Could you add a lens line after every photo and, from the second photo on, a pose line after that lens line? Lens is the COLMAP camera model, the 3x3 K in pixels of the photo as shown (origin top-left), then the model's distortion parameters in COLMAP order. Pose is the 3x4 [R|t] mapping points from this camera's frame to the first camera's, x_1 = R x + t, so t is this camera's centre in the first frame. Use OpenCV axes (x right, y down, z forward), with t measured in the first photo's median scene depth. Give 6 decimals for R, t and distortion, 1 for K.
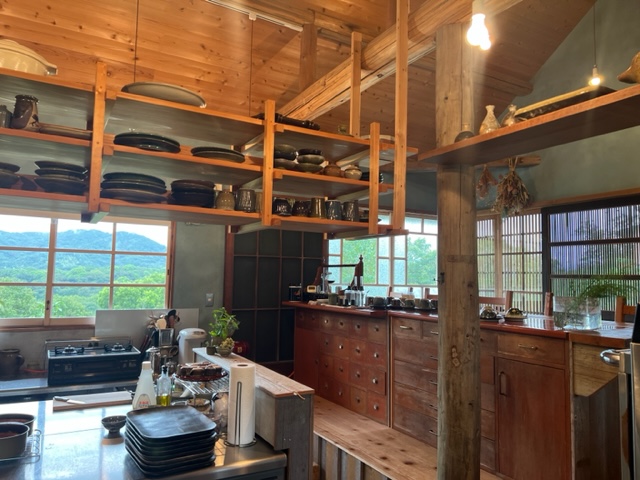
lens RADIAL K [[481.8, 0, 319.9], [0, 481.8, 242.0], [0, 0, 1]] dist [0.051764, -0.057245]
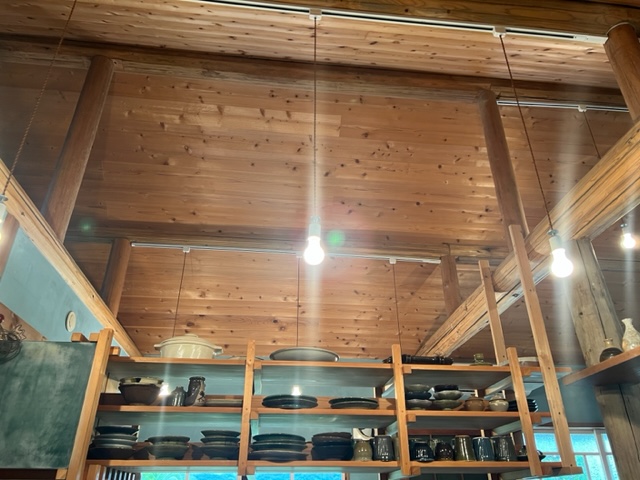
lens RADIAL K [[481.8, 0, 325.1], [0, 481.8, 243.8], [0, 0, 1]] dist [0.051764, -0.057245]
pose [[0.922317, -0.210593, -0.324009, 0.122098], [0.056423, 0.902863, -0.426211, -0.037595], [0.382292, 0.374820, 0.844608, -0.042261]]
